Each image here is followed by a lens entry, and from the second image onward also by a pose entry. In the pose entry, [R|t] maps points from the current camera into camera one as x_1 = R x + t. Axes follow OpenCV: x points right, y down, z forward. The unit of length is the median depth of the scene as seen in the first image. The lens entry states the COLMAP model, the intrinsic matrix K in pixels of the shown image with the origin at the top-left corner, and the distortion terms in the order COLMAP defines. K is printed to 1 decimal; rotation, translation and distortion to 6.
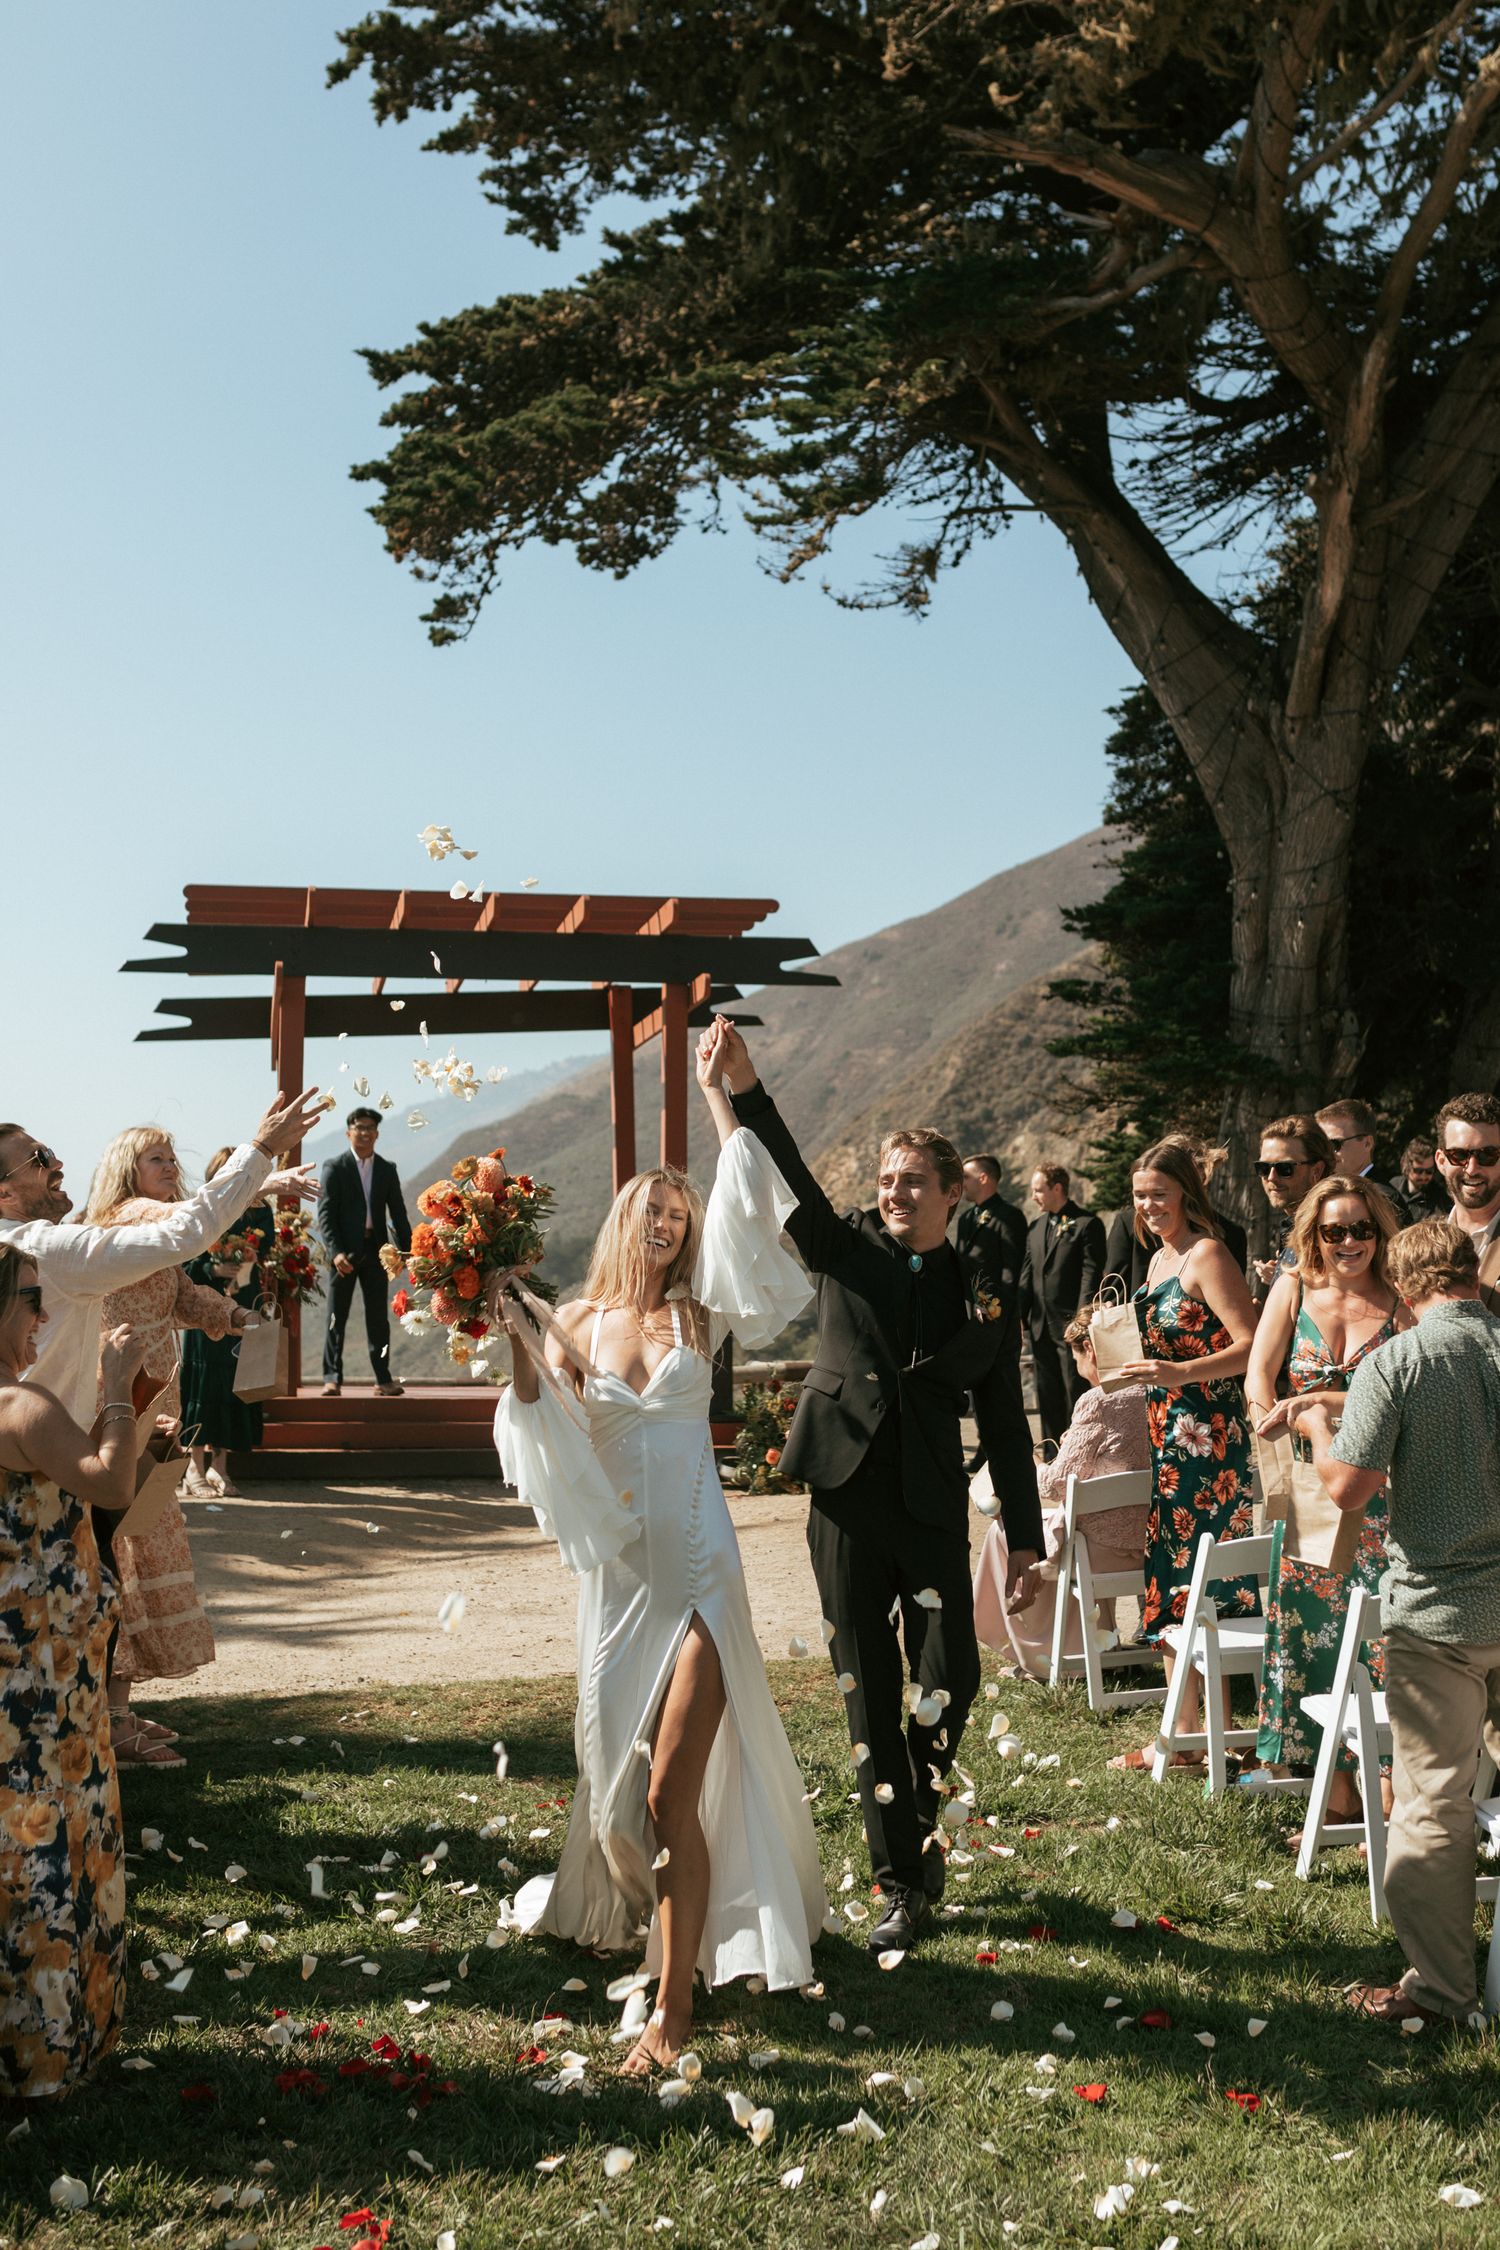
lens RADIAL K [[2469.2, 0, 748.2], [0, 2469.2, 1051.0], [0, 0, 1]] dist [0.009818, -0.007154]
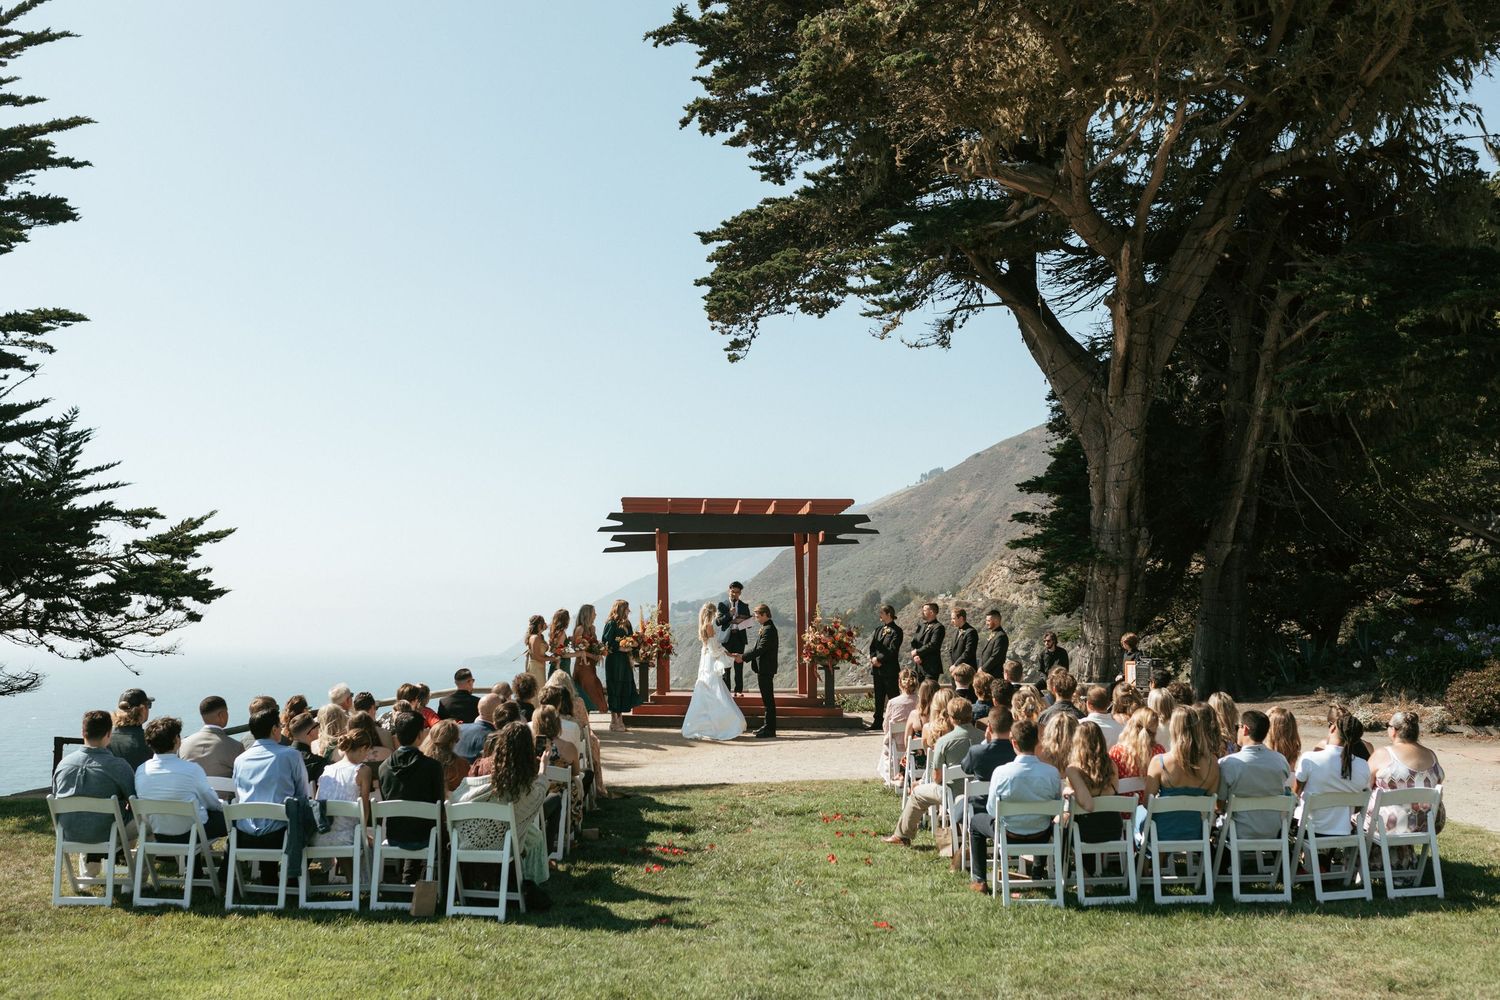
lens RADIAL K [[1507.1, 0, 750.0], [0, 1507.1, 500.0], [0, 0, 1]] dist [-0.011546, -0.000989]
pose [[0.990377, -0.008046, -0.138158, 0.081747], [0.007919, 0.999968, -0.001469, -0.040811], [0.138166, 0.000361, 0.990409, -0.361534]]
